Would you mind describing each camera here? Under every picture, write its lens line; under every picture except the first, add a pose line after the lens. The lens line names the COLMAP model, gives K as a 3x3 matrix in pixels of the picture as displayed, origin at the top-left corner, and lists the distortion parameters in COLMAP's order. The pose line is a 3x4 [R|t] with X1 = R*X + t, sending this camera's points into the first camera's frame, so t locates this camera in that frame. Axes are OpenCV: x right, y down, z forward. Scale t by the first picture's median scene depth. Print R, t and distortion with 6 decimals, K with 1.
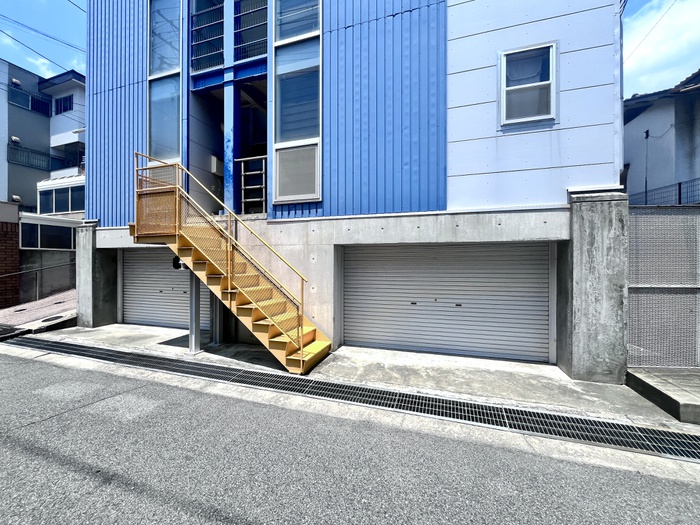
lens RADIAL K [[285.6, 0, 350.3], [0, 285.6, 259.6], [0, 0, 1]] dist [-0.006048, 0.000906]
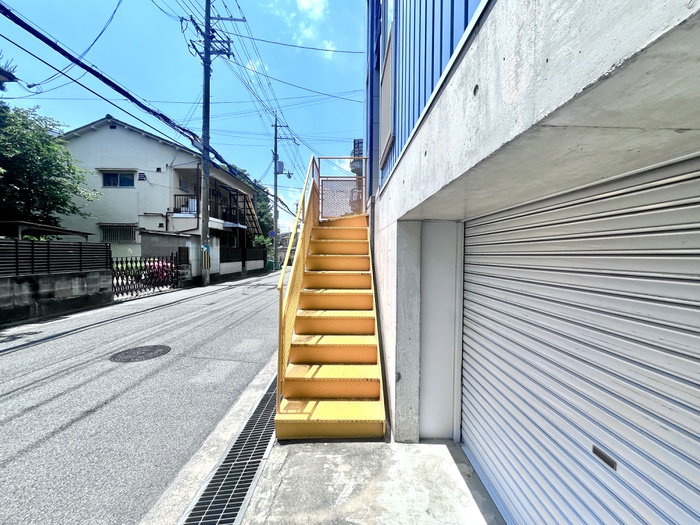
lens RADIAL K [[285.6, 0, 351.2], [0, 285.6, 263.0], [0, 0, 1]] dist [-0.006048, 0.000906]
pose [[0.322852, 0.032001, -0.945908, 0.497286], [-0.003532, 0.999462, 0.032607, 0.005387], [0.946443, -0.007186, 0.322791, 1.055206]]
